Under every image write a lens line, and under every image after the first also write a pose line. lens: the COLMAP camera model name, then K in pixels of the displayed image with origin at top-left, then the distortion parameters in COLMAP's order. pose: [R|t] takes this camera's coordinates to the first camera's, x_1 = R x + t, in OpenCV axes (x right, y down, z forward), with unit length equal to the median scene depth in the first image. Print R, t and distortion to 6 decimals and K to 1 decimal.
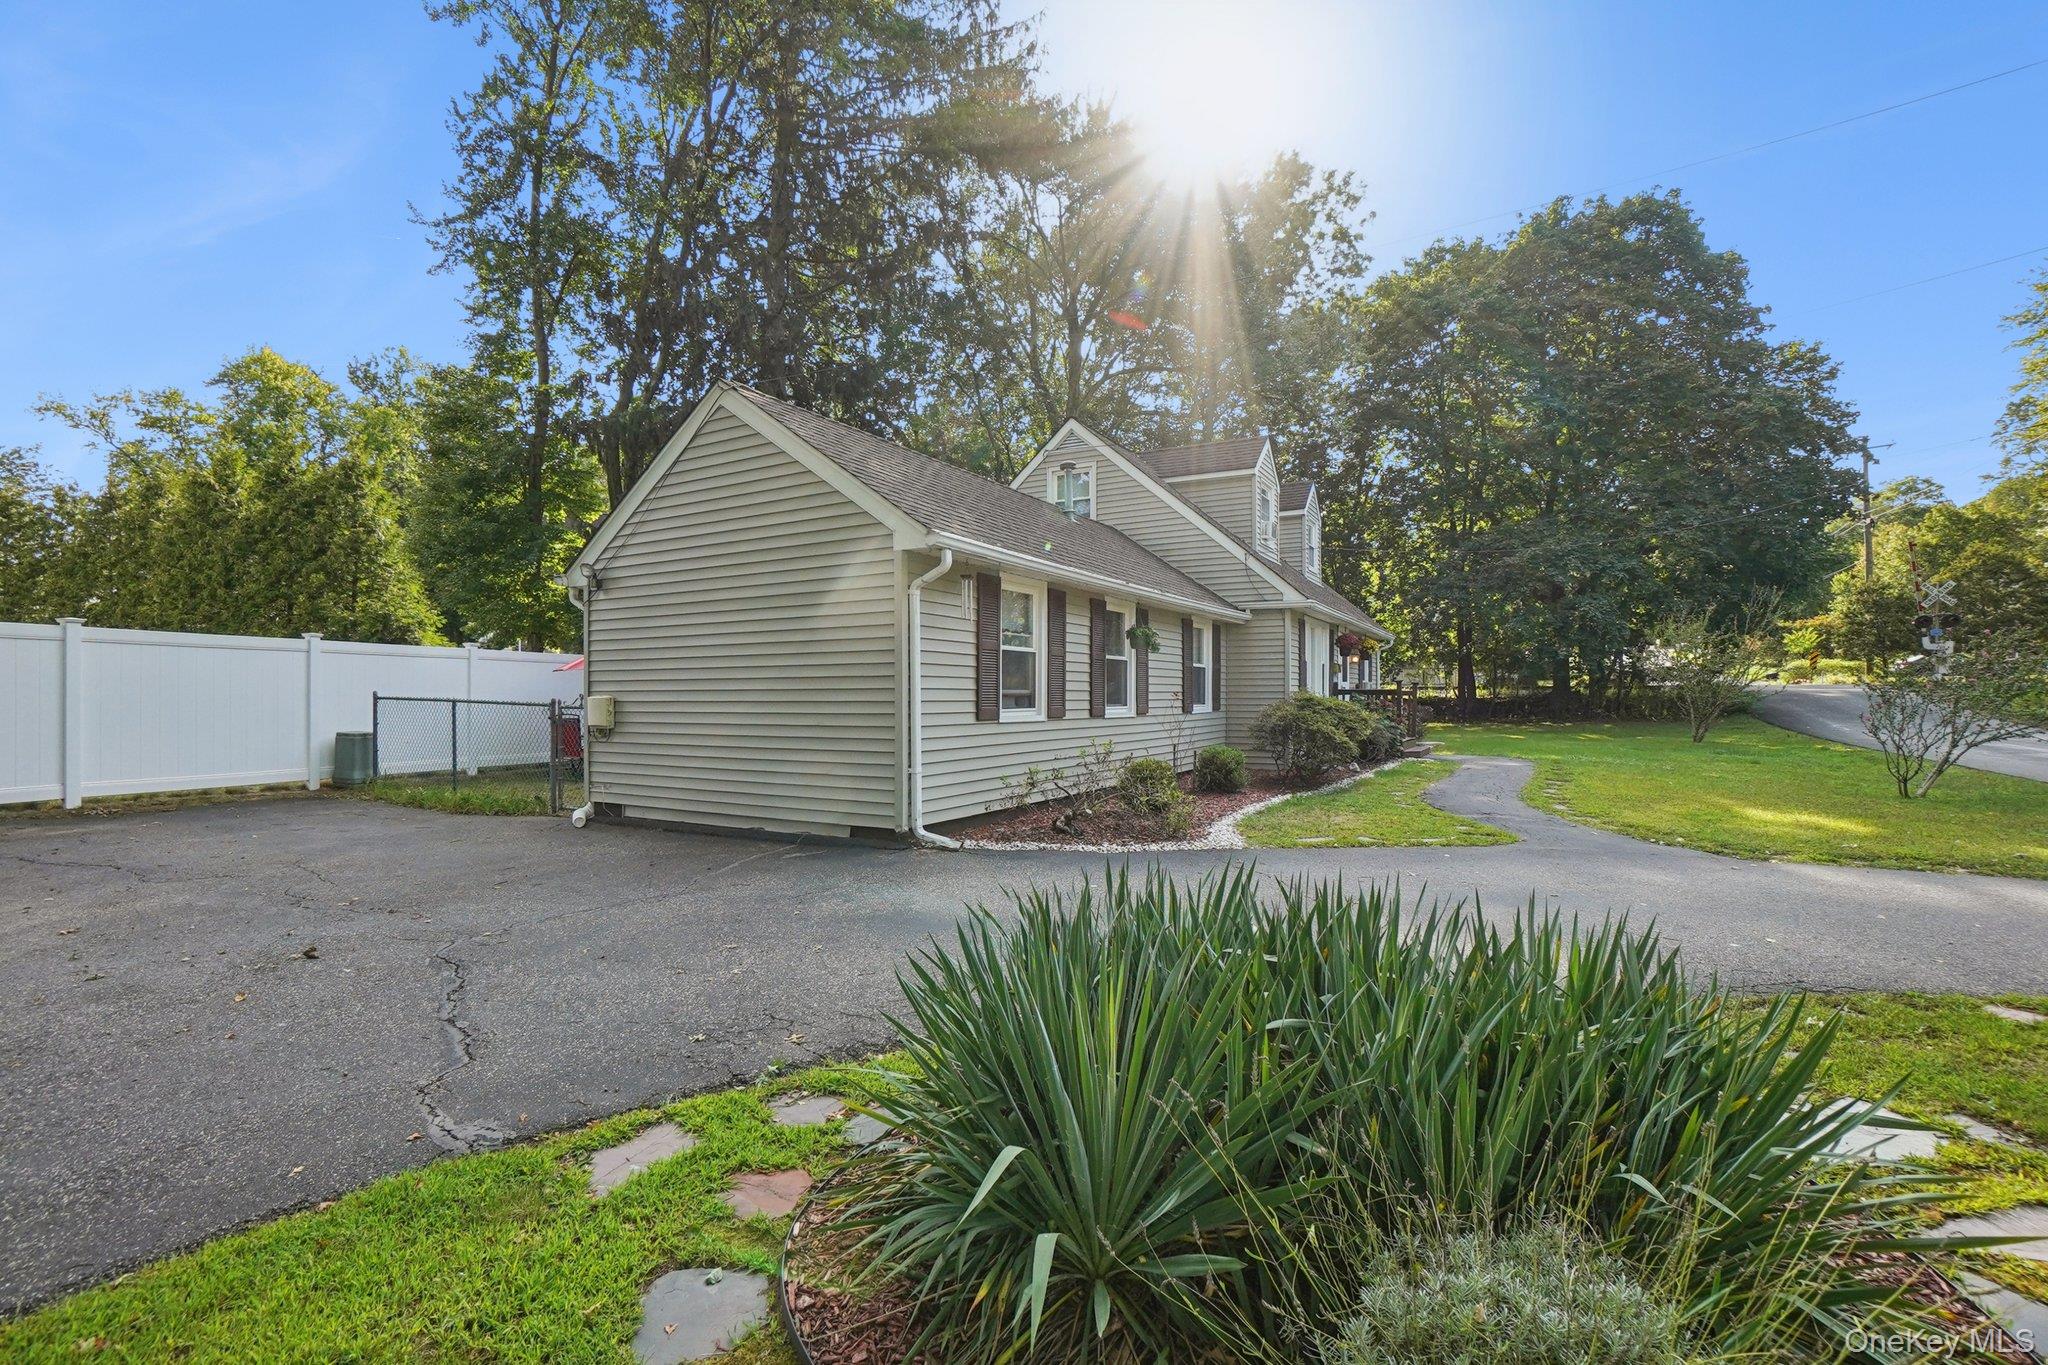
lens RADIAL K [[930.4, 0, 1003.0], [0, 930.4, 684.9], [0, 0, 1]] dist [-0.039548, 0.000186]
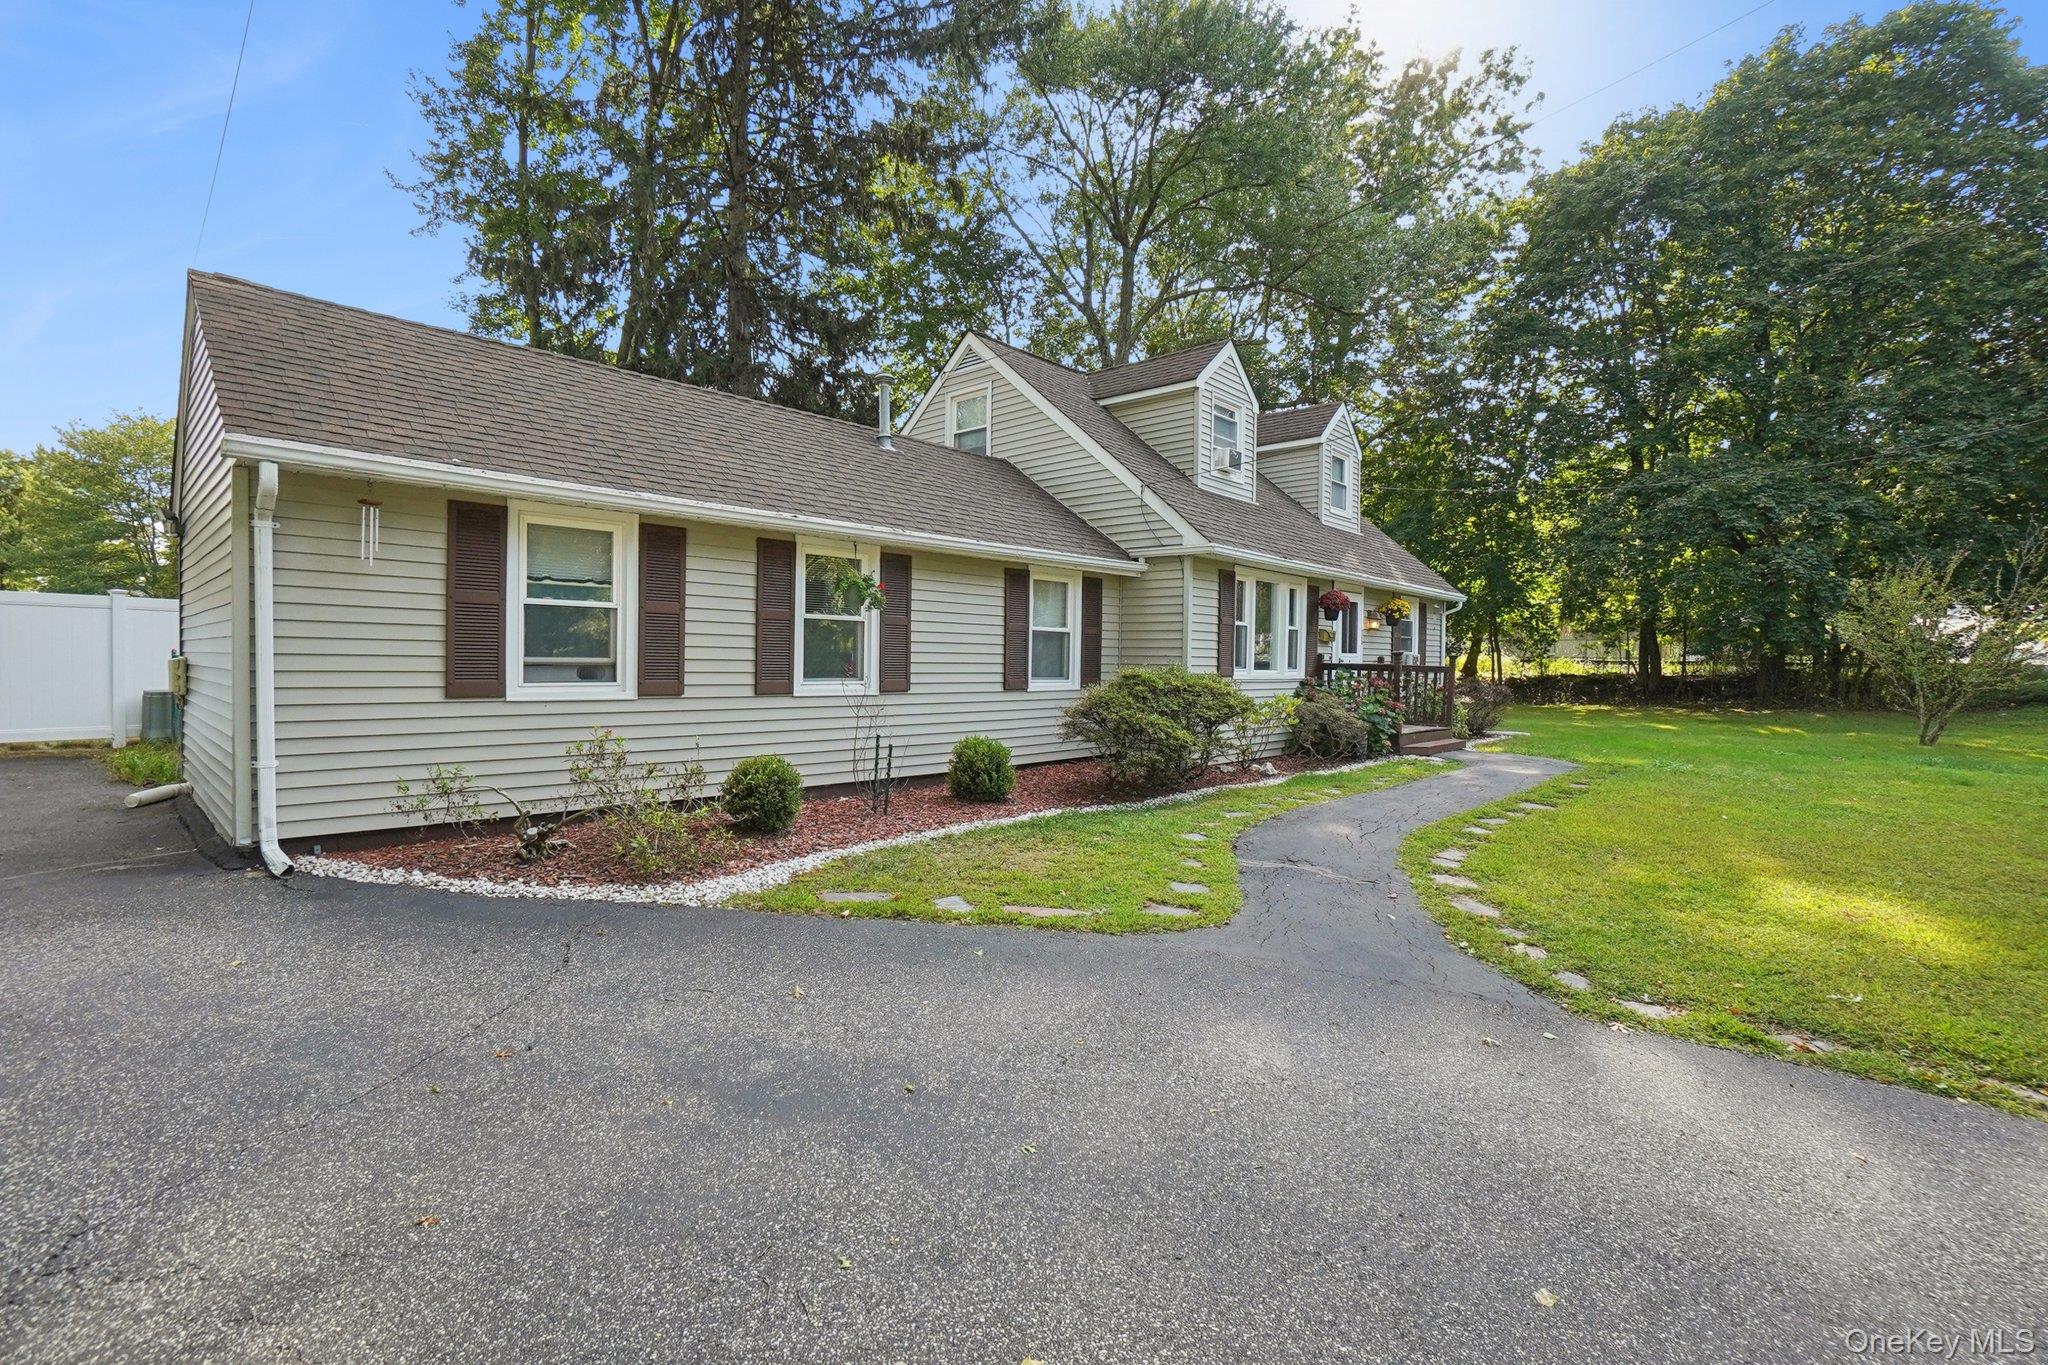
lens RADIAL K [[912.0, 0, 998.7], [0, 912.0, 681.0], [0, 0, 1]] dist [-0.061832, 0.022295]
pose [[0.972436, 0.021604, -0.232167, 0.291268], [-0.013642, 0.999264, 0.035847, -0.003926], [0.232771, -0.031692, 0.972015, 0.206798]]
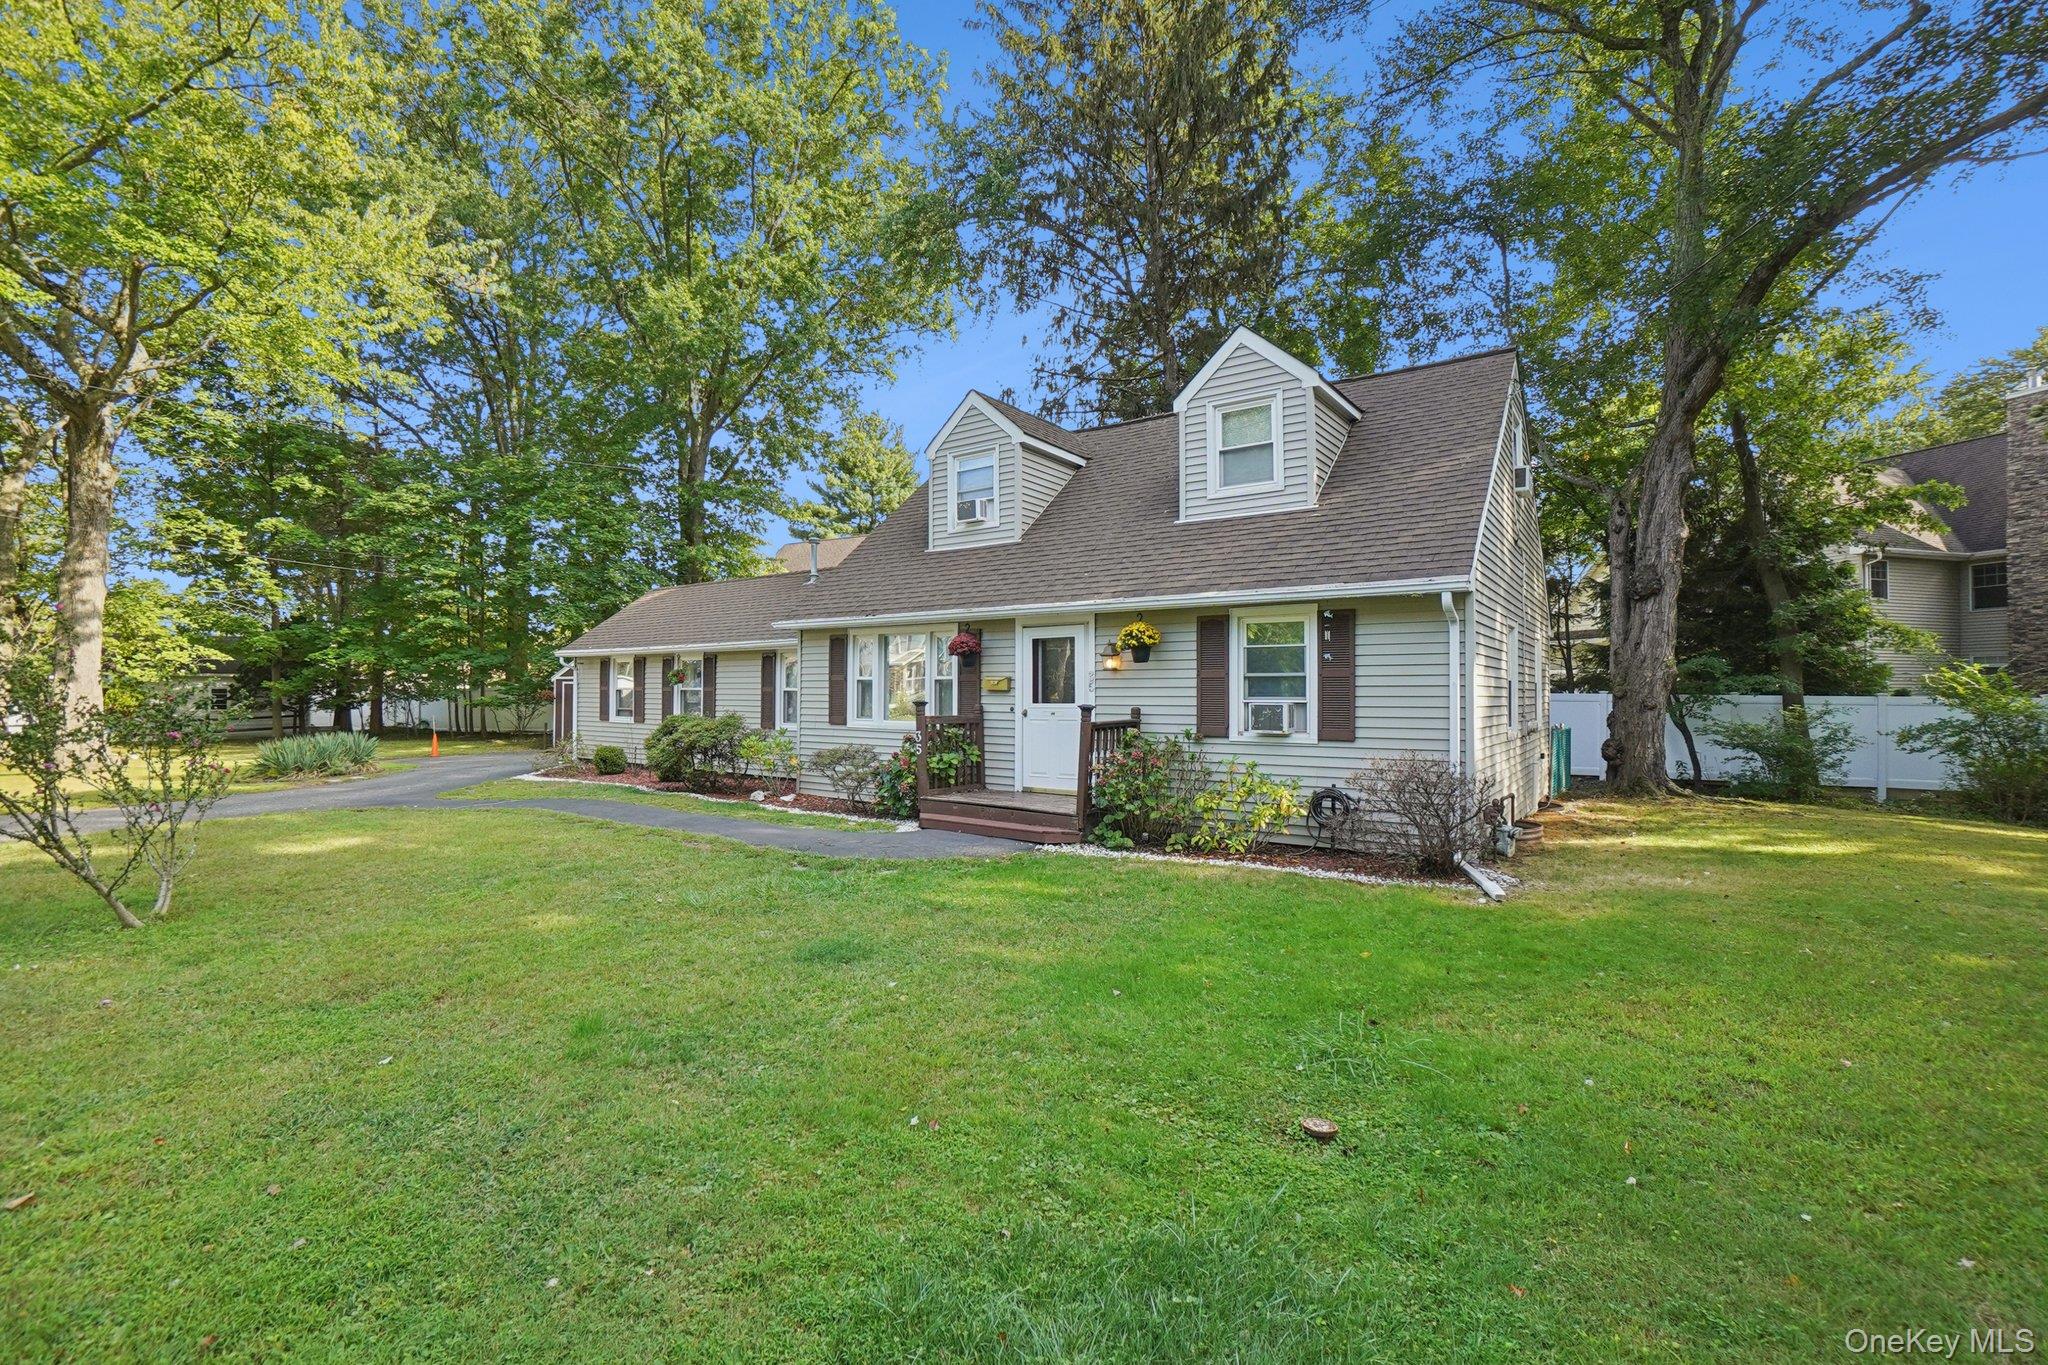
lens RADIAL K [[912.0, 0, 998.7], [0, 912.0, 681.0], [0, 0, 1]] dist [-0.061832, 0.022295]
pose [[-0.112667, -0.014356, -0.993529, 1.100211], [0.006294, 0.999865, -0.015162, -0.010595], [0.993613, -0.007961, -0.112561, 1.159985]]
